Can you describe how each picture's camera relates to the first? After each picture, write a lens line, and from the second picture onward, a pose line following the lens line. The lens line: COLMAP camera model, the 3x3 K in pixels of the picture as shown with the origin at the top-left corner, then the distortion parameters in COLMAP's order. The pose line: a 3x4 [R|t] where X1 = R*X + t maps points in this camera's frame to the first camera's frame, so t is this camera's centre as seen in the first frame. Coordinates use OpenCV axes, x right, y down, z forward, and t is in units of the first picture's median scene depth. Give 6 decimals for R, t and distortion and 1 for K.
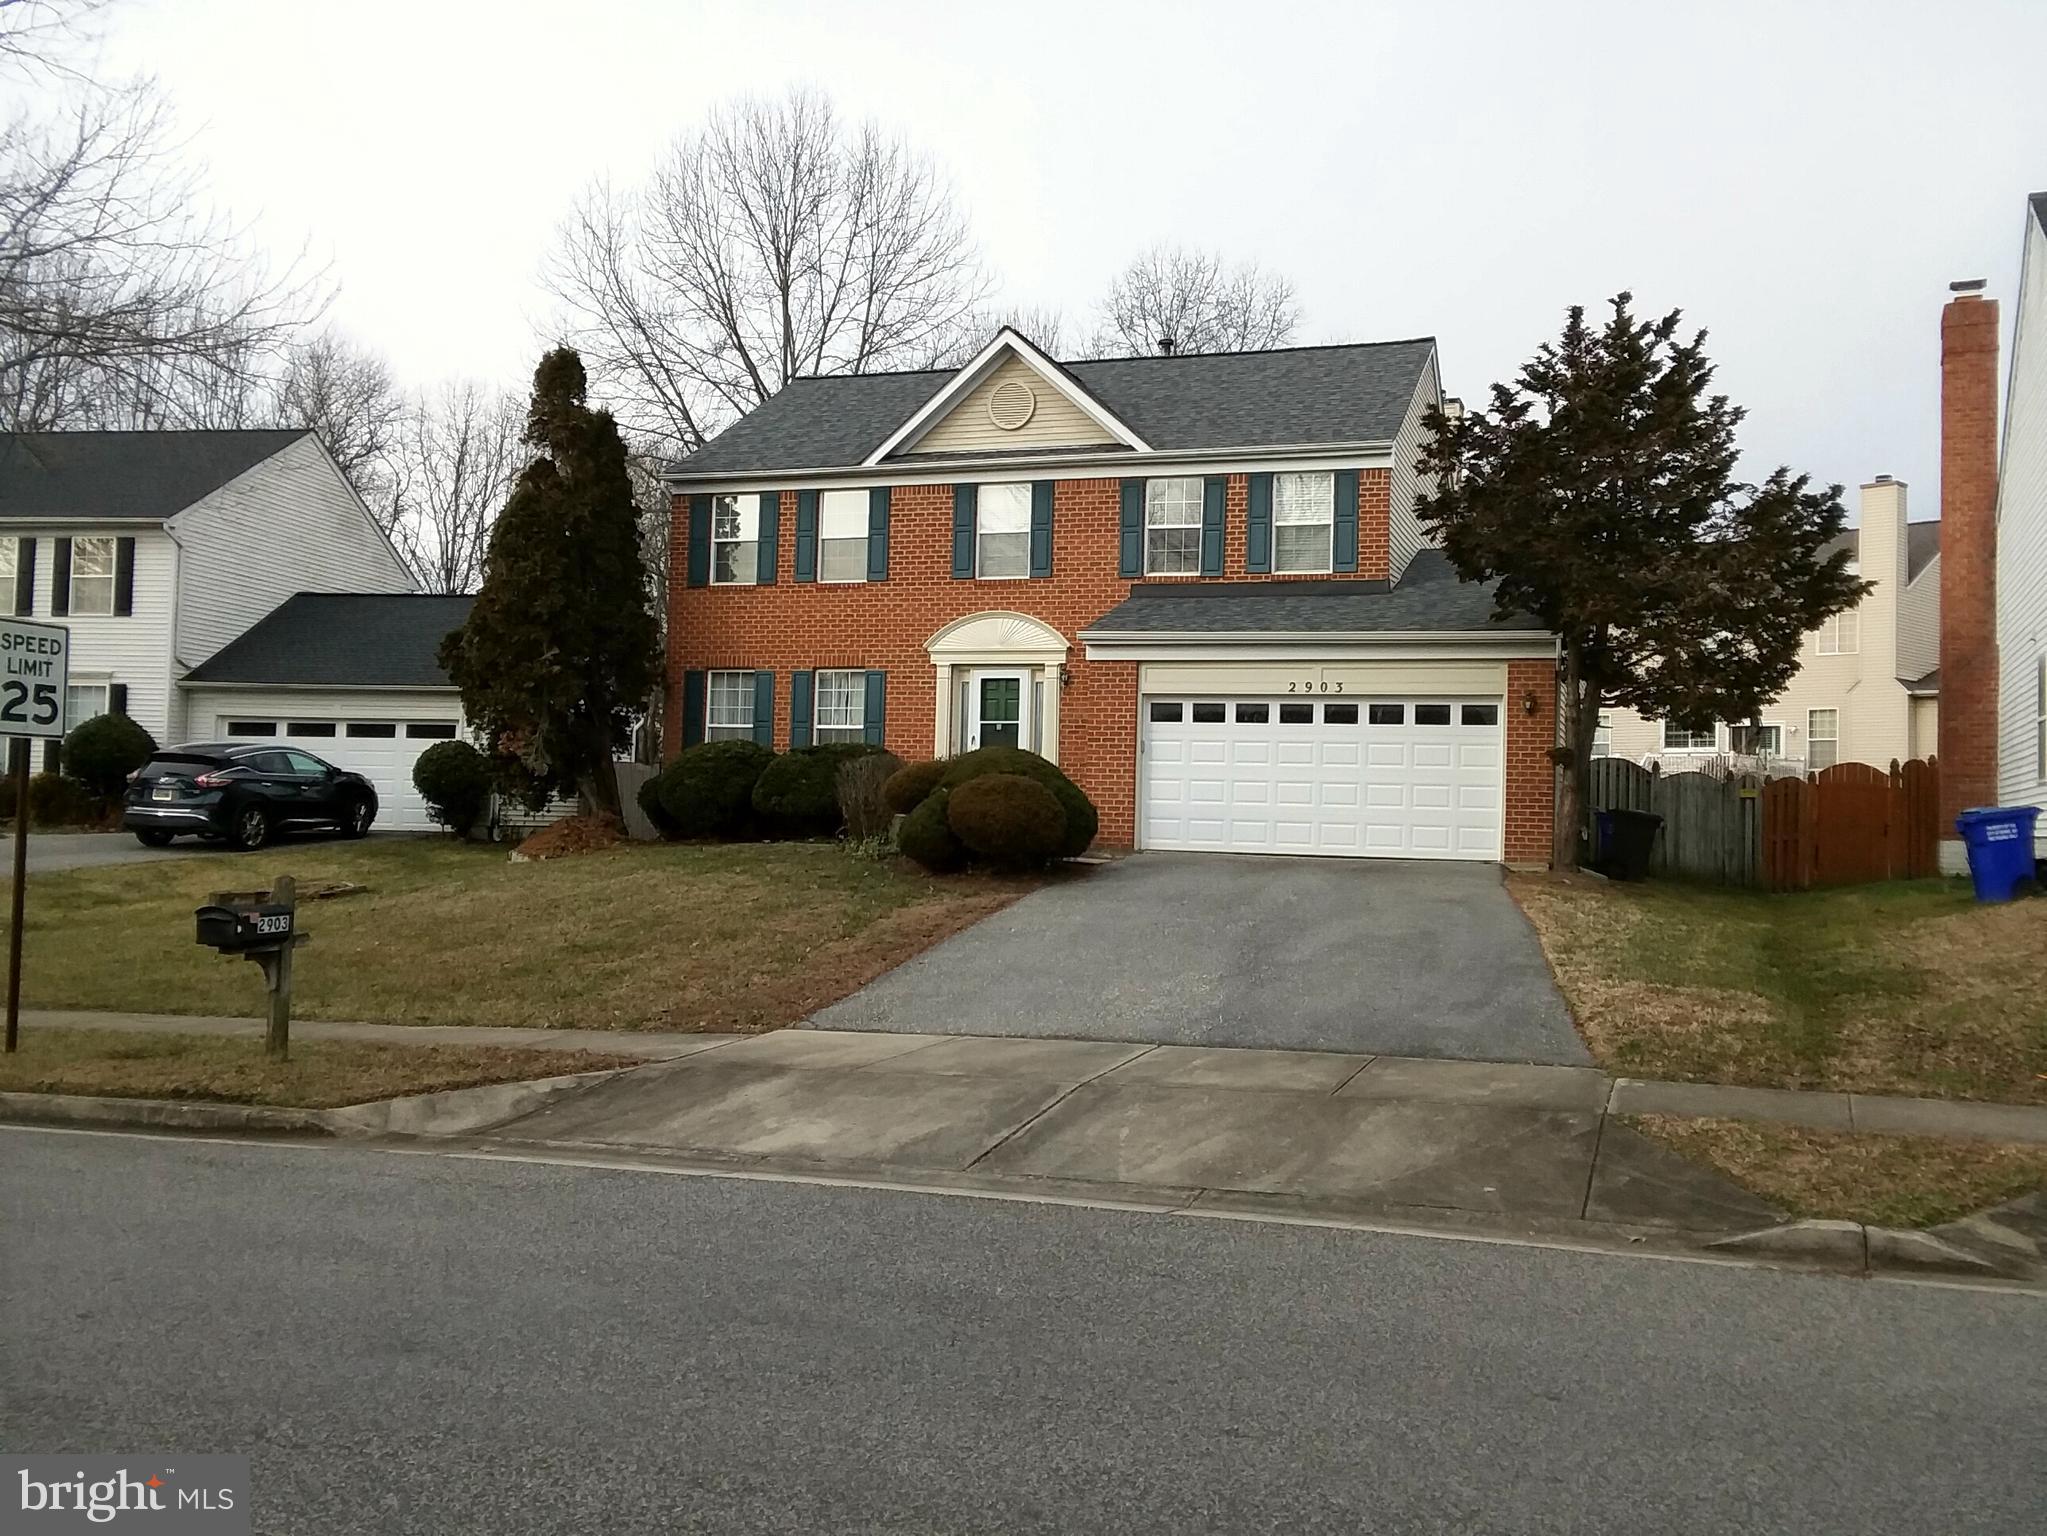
lens RADIAL K [[1753.2, 0, 1016.1], [0, 1753.2, 758.1], [0, 0, 1]] dist [0.042533, -0.037302]
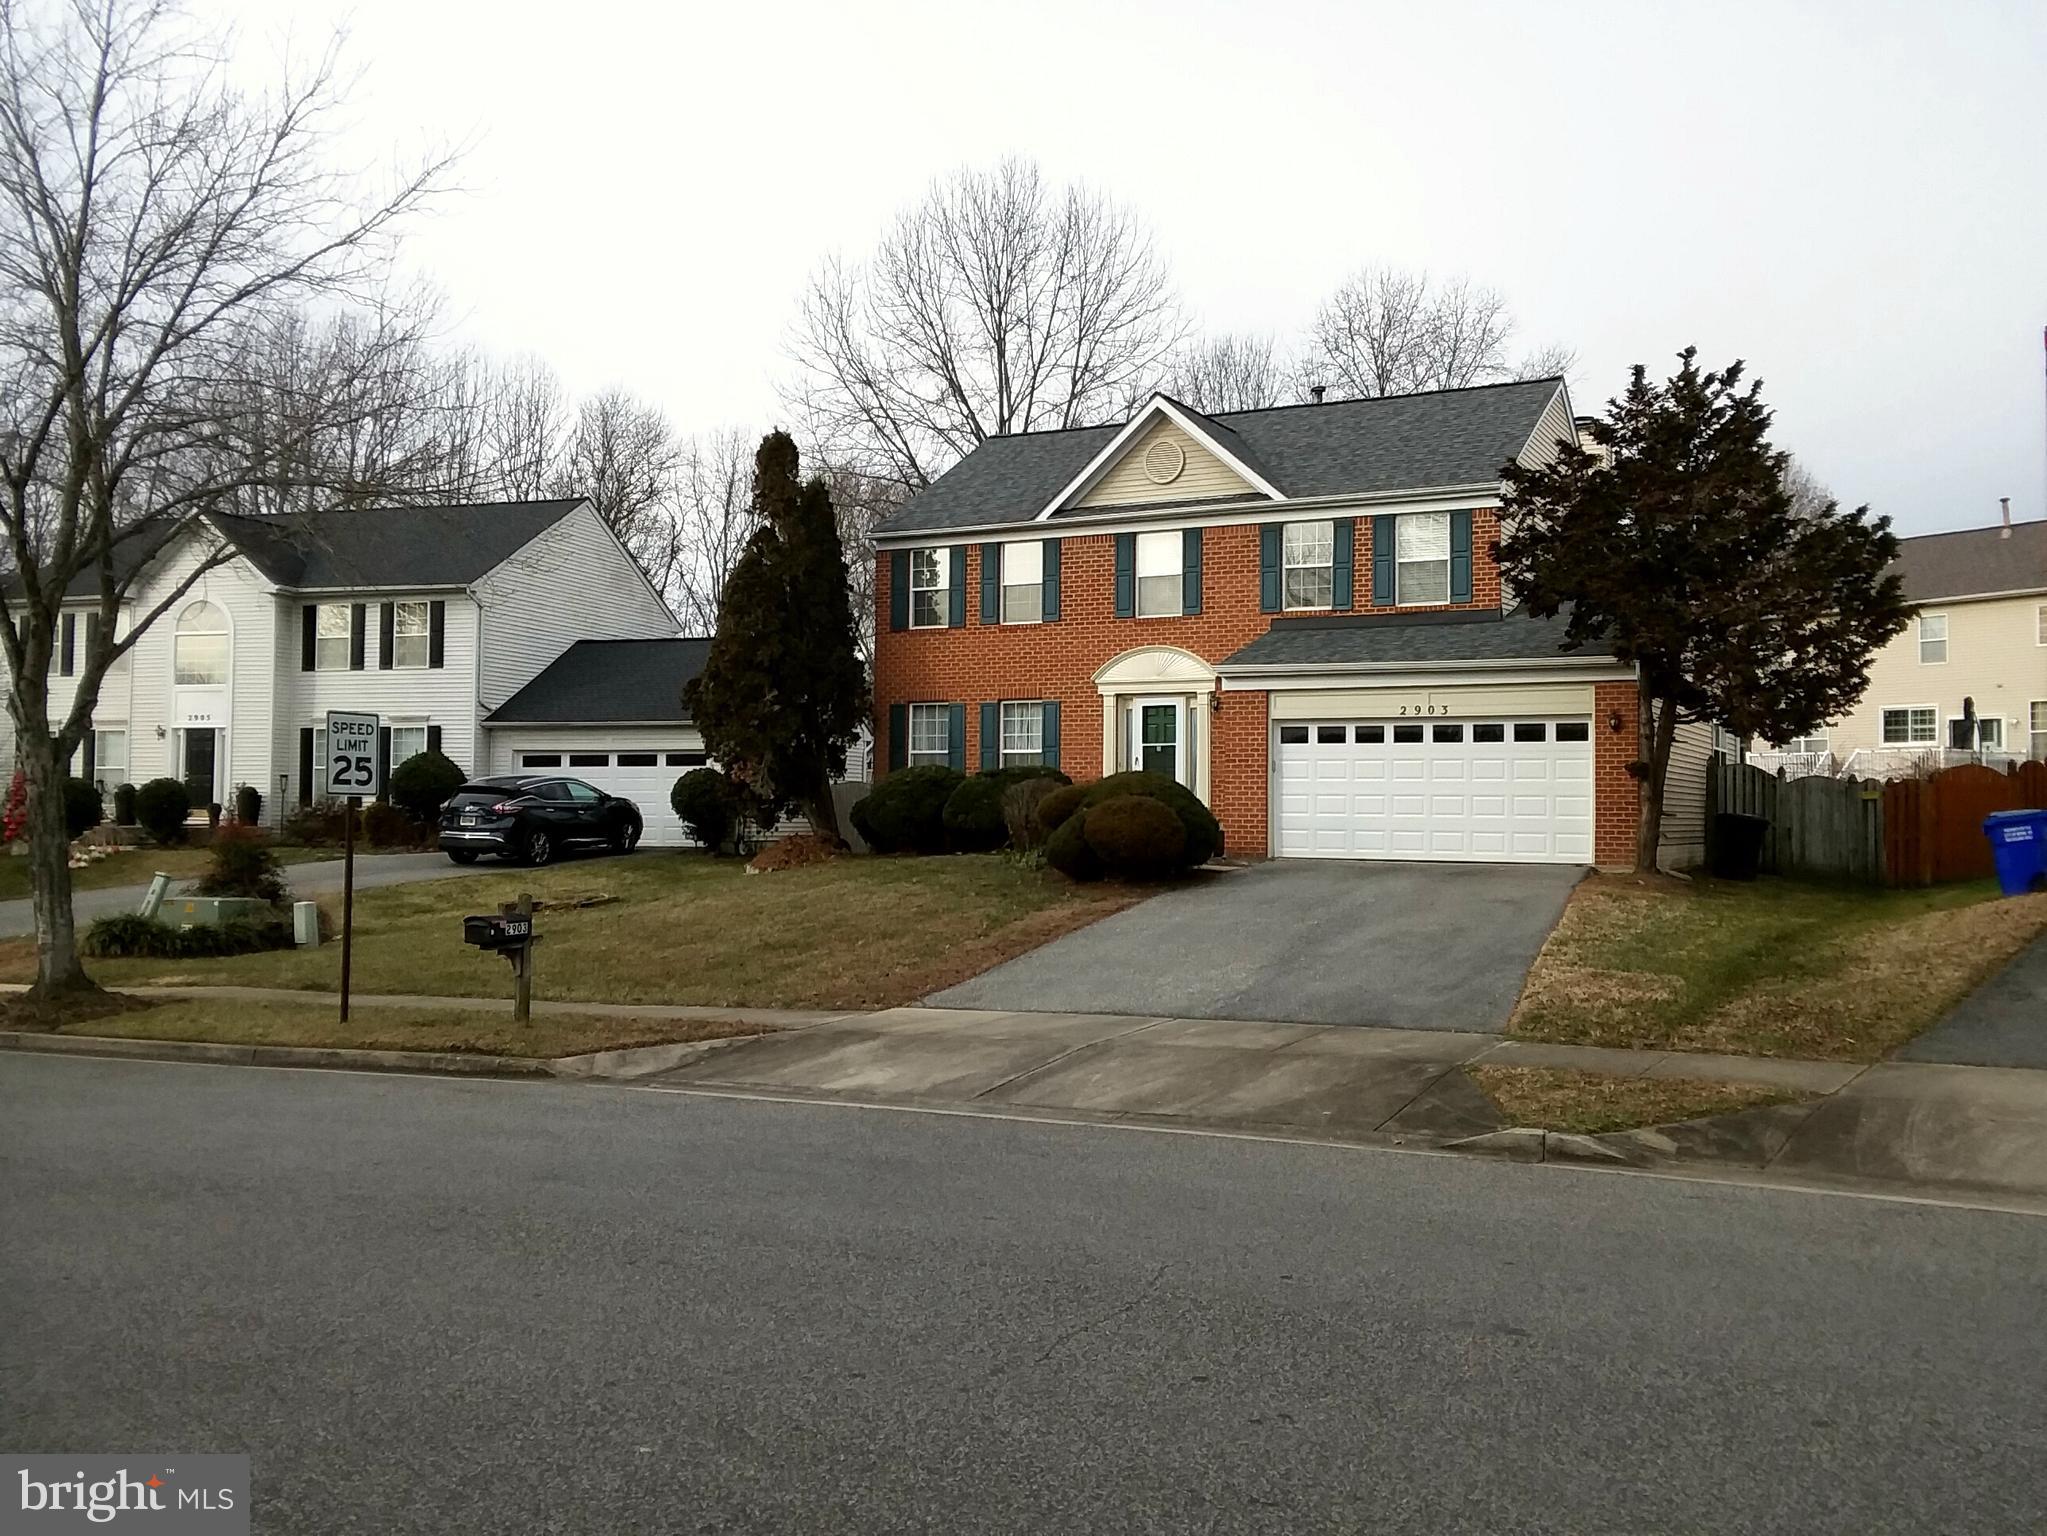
lens RADIAL K [[1753.2, 0, 1009.3], [0, 1753.2, 750.9], [0, 0, 1]] dist [0.042533, -0.037302]
pose [[0.986699, -0.023634, -0.160828, 0.076728], [0.022871, 0.999717, -0.006595, -0.011201], [0.160938, 0.002829, 0.986960, -0.124540]]
